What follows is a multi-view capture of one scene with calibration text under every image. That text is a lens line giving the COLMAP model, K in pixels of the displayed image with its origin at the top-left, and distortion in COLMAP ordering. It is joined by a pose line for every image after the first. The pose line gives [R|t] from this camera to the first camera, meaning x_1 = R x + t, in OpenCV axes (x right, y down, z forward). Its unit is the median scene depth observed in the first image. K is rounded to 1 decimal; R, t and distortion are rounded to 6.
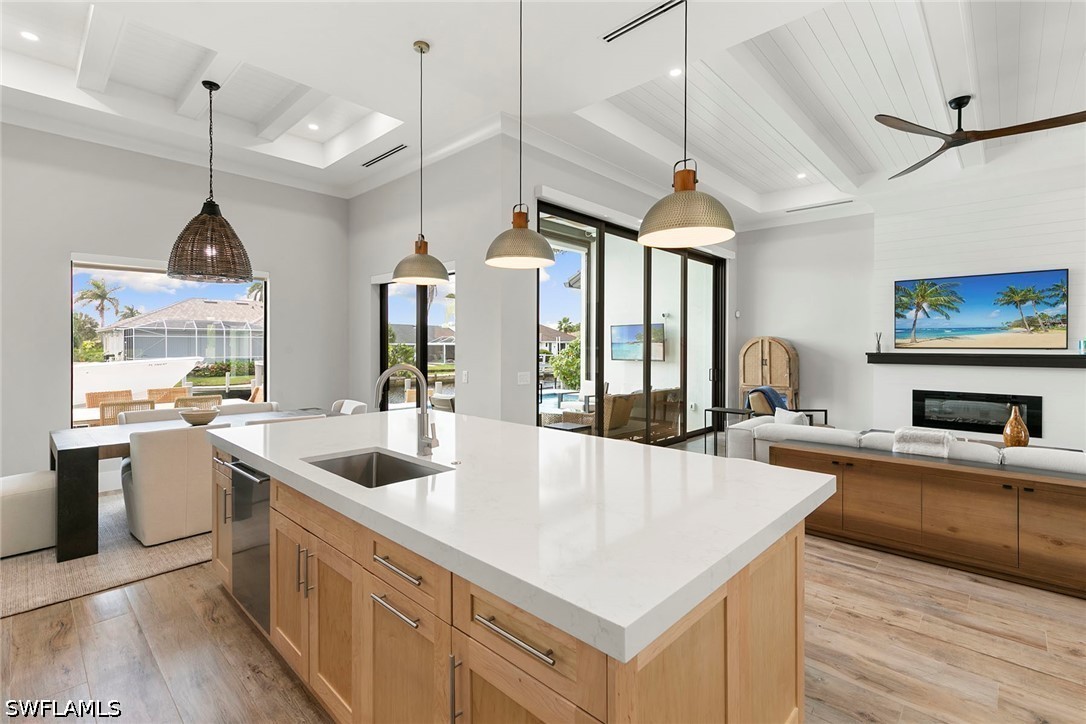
lens RADIAL K [[489.9, 0, 544.8], [0, 489.9, 346.2], [0, 0, 1]] dist [0.004852, -0.000524]
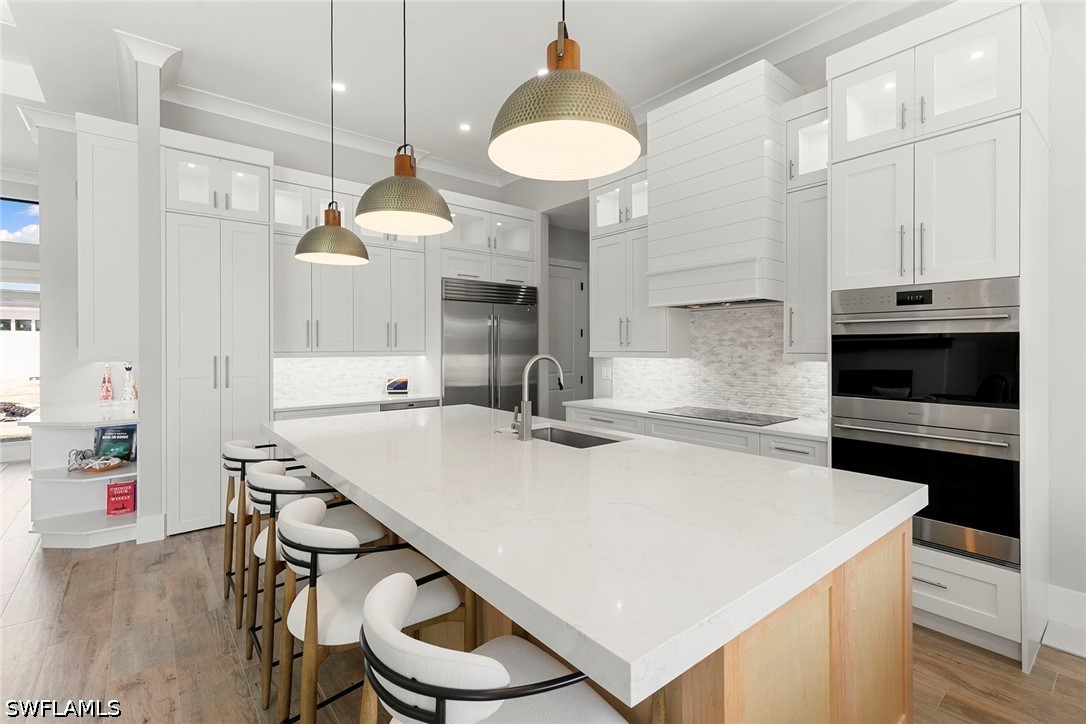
lens RADIAL K [[489.9, 0, 544.8], [0, 489.9, 346.2], [0, 0, 1]] dist [0.004852, -0.000524]
pose [[-0.992175, 0.000760, 0.124854, -0.148311], [0.000965, 0.999998, 0.001579, 0.006280], [-0.124852, 0.001687, -0.992174, 0.722610]]
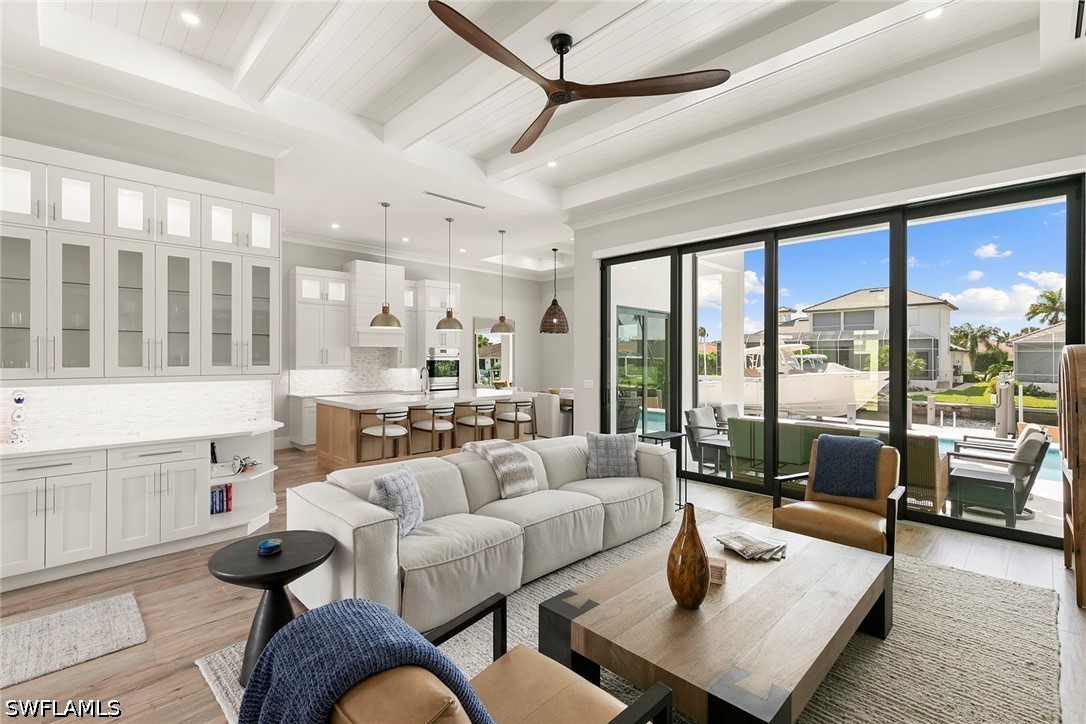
lens RADIAL K [[486.3, 0, 544.3], [0, 486.3, 360.3], [0, 0, 1]] dist [0.007134, -0.000158]
pose [[-0.032444, 0.003358, -0.999468, 1.070550], [-0.004446, 0.999984, 0.003504, -0.008811], [0.999464, 0.004557, -0.032429, 0.670637]]
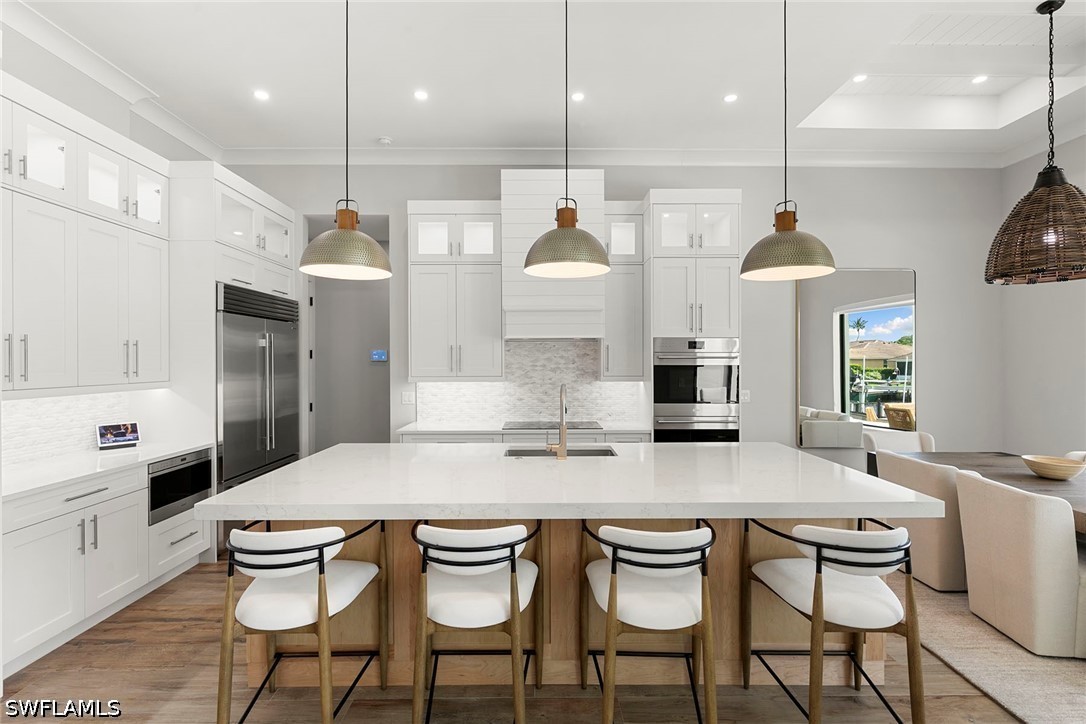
lens RADIAL K [[502.8, 0, 543.0], [0, 502.8, 362.0], [0, 0, 1]] dist [-0.004810, -0.000596]
pose [[-0.721356, 0.002158, -0.692561, 0.234766], [-0.000422, 0.999994, 0.003555, -0.008801], [0.692564, 0.002857, -0.721351, 0.663110]]
